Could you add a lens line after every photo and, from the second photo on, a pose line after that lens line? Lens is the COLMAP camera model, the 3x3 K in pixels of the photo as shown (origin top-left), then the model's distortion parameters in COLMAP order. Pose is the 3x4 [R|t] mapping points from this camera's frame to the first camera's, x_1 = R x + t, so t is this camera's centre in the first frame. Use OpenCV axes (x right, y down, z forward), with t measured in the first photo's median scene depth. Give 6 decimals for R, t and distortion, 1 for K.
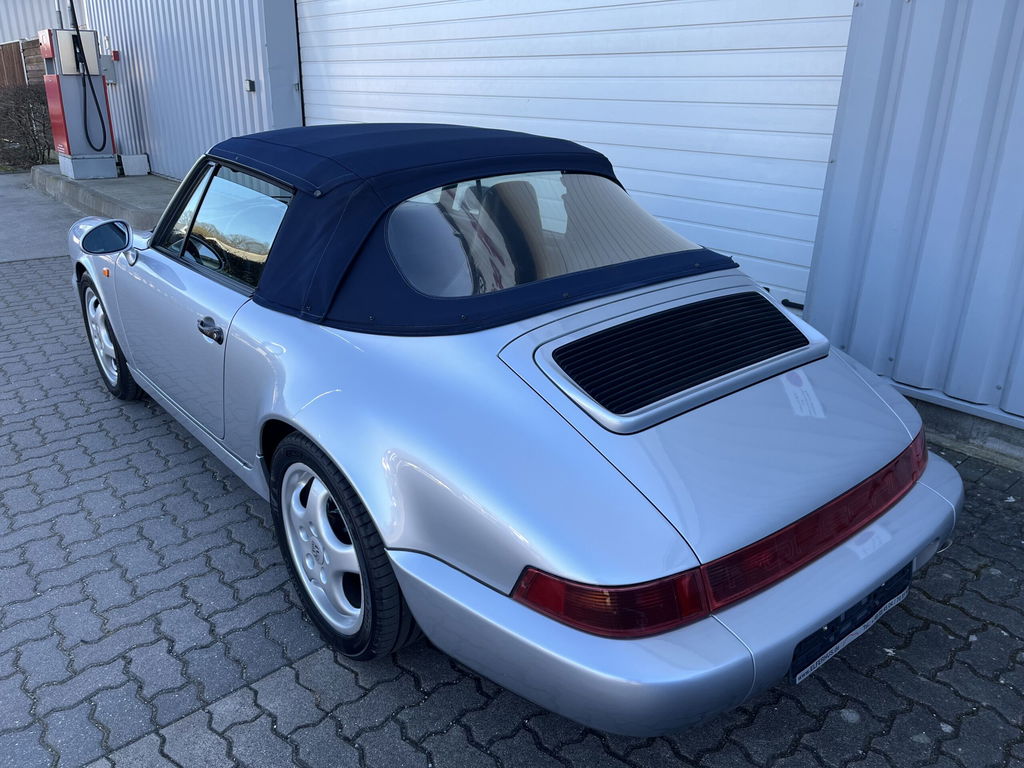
lens RADIAL K [[781.7, 0, 507.8], [0, 781.7, 384.2], [0, 0, 1]] dist [0.096973, -0.148017]
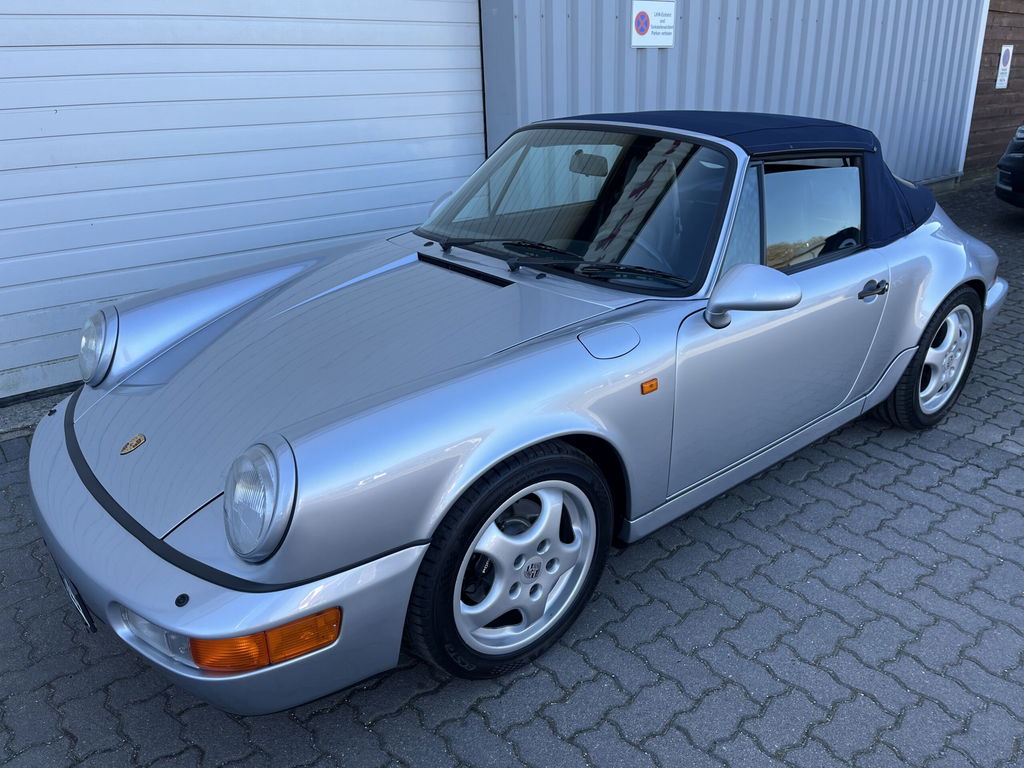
lens RADIAL K [[781.7, 0, 507.8], [0, 781.7, 384.2], [0, 0, 1]] dist [0.096973, -0.148017]
pose [[-0.011095, -0.374518, 0.927153, -1.289416], [0.378899, 0.856492, 0.350509, -0.478984], [-0.925371, 0.355186, 0.132402, 1.217392]]
